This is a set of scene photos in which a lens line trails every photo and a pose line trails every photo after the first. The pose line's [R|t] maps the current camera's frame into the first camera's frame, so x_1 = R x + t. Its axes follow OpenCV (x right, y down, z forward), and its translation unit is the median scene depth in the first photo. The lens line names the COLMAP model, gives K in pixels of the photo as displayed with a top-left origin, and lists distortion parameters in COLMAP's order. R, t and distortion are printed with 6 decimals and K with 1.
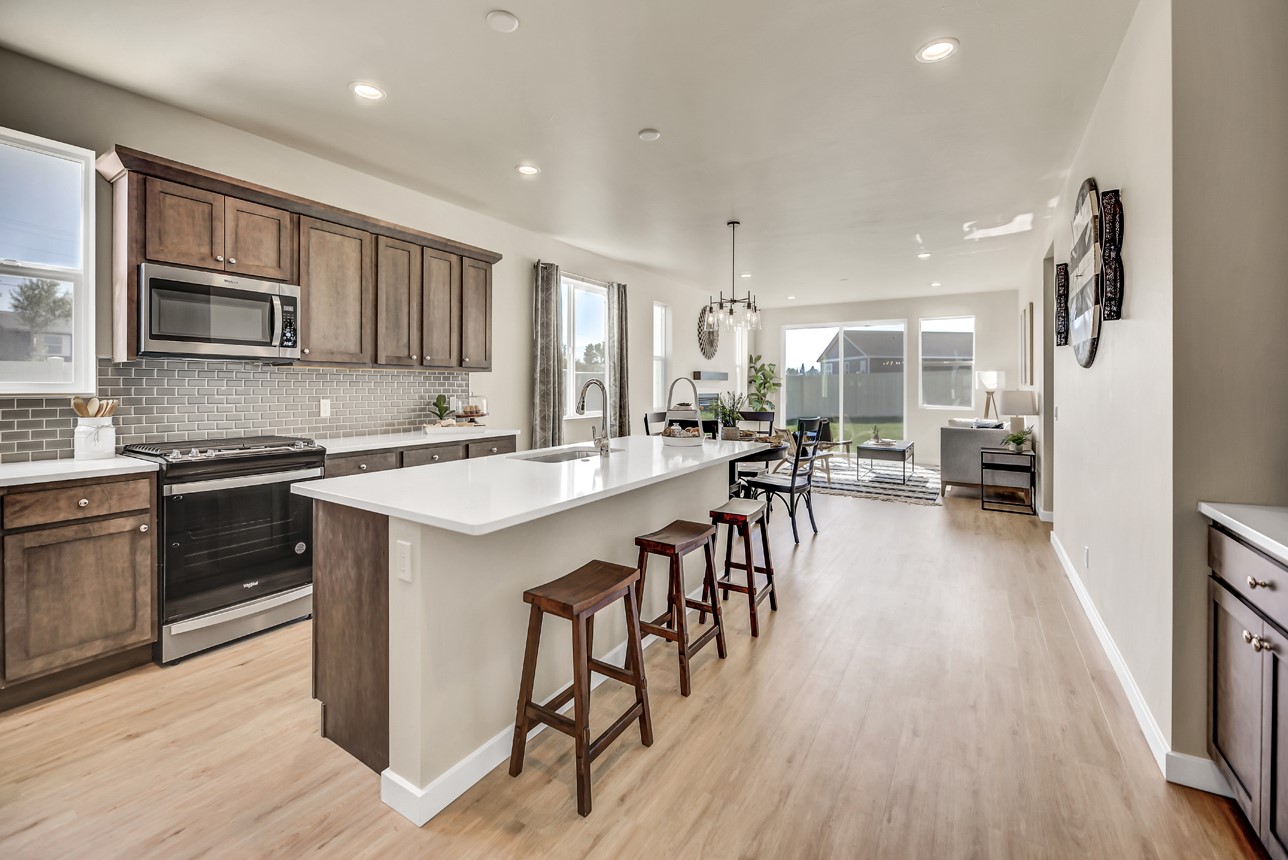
lens RADIAL K [[537.2, 0, 552.3], [0, 537.2, 382.1], [0, 0, 1]] dist [-0.029365, -0.000360]
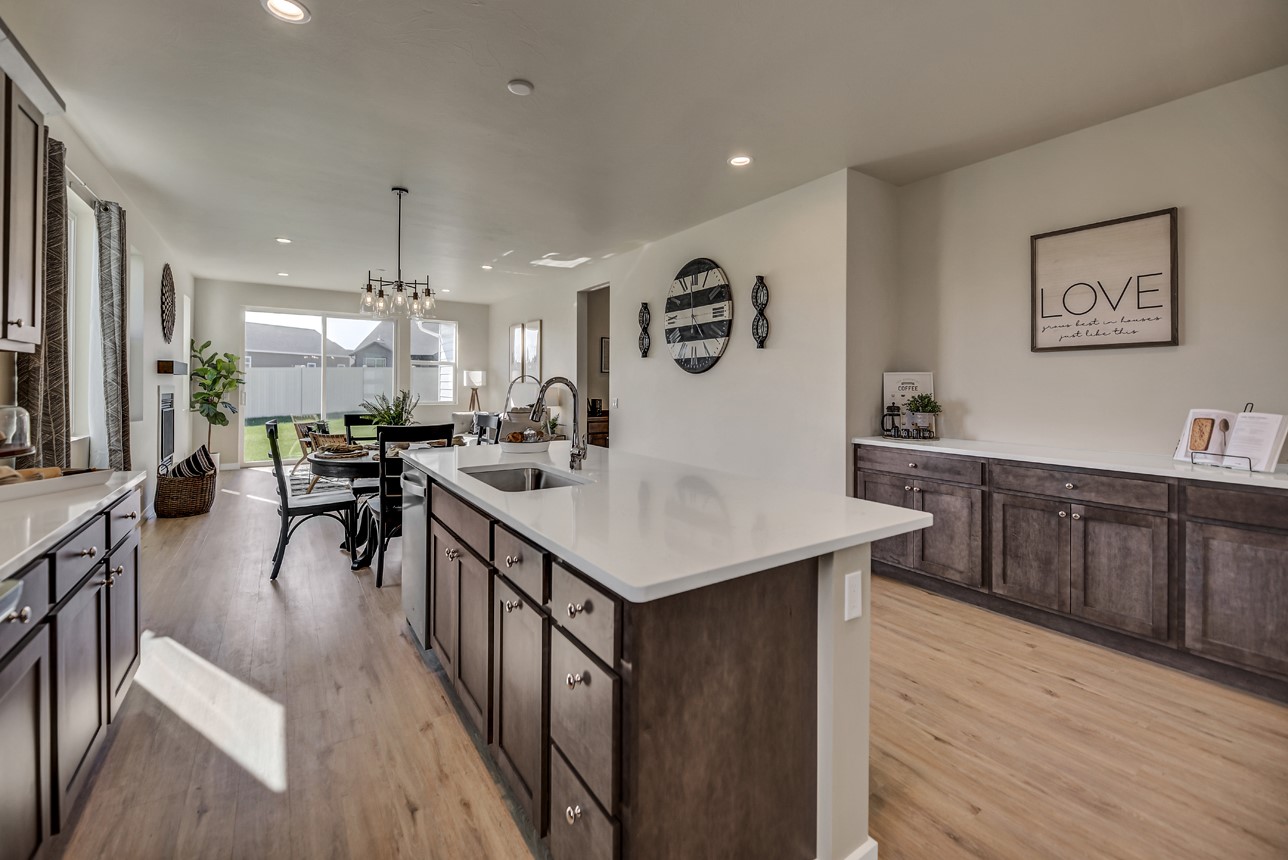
lens RADIAL K [[566.1, 0, 694.4], [0, 566.1, 384.9], [0, 0, 1]] dist [-0.000178, -0.000572]
pose [[0.260585, -0.001220, 0.965450, -0.724430], [-0.010336, 0.999938, 0.004053, 0.001090], [-0.965395, -0.011035, 0.260557, 0.566741]]
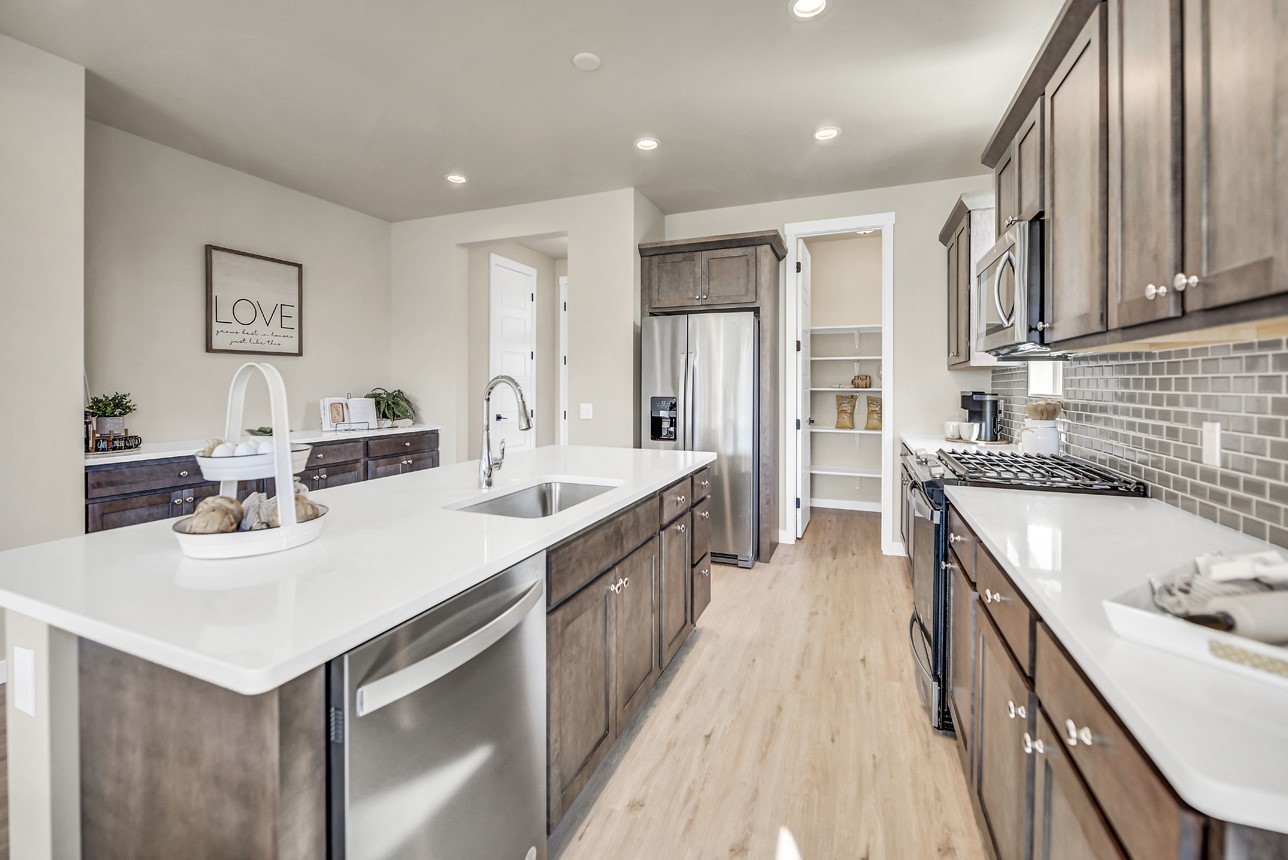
lens RADIAL K [[571.8, 0, 589.1], [0, 571.8, 384.4], [0, 0, 1]] dist [-0.004063, -0.000042]
pose [[-0.972077, -0.004117, -0.234628, 0.172392], [-0.002347, 0.999967, -0.007823, 0.011890], [0.234652, -0.007054, -0.972054, 1.785886]]
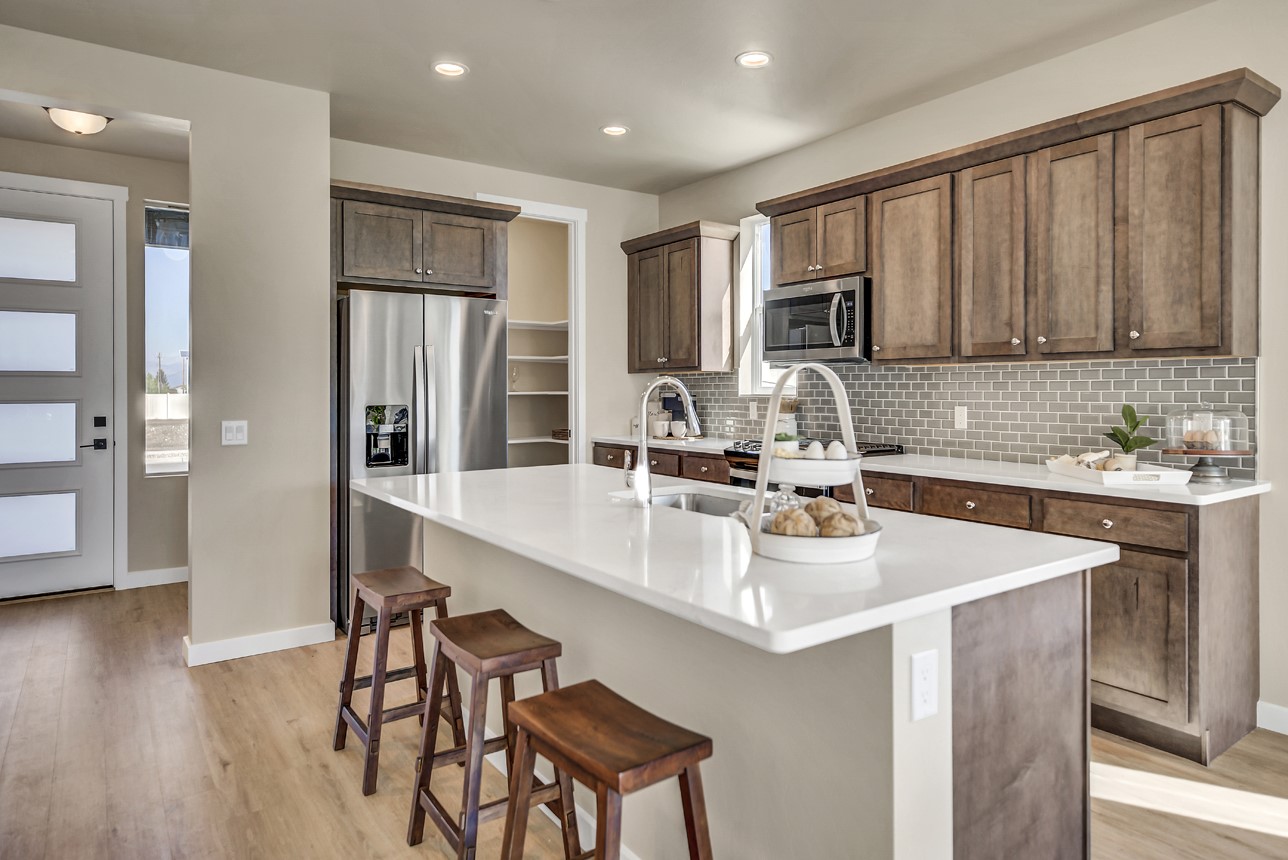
lens RADIAL K [[778.2, 0, 743.9], [0, 778.2, 390.0], [0, 0, 1]] dist [0.002808, -0.001192]
pose [[-0.219610, 0.000121, -0.975588, 0.984400], [0.008328, 0.999964, -0.001751, 0.011846], [0.975552, -0.008510, -0.219603, 1.294313]]
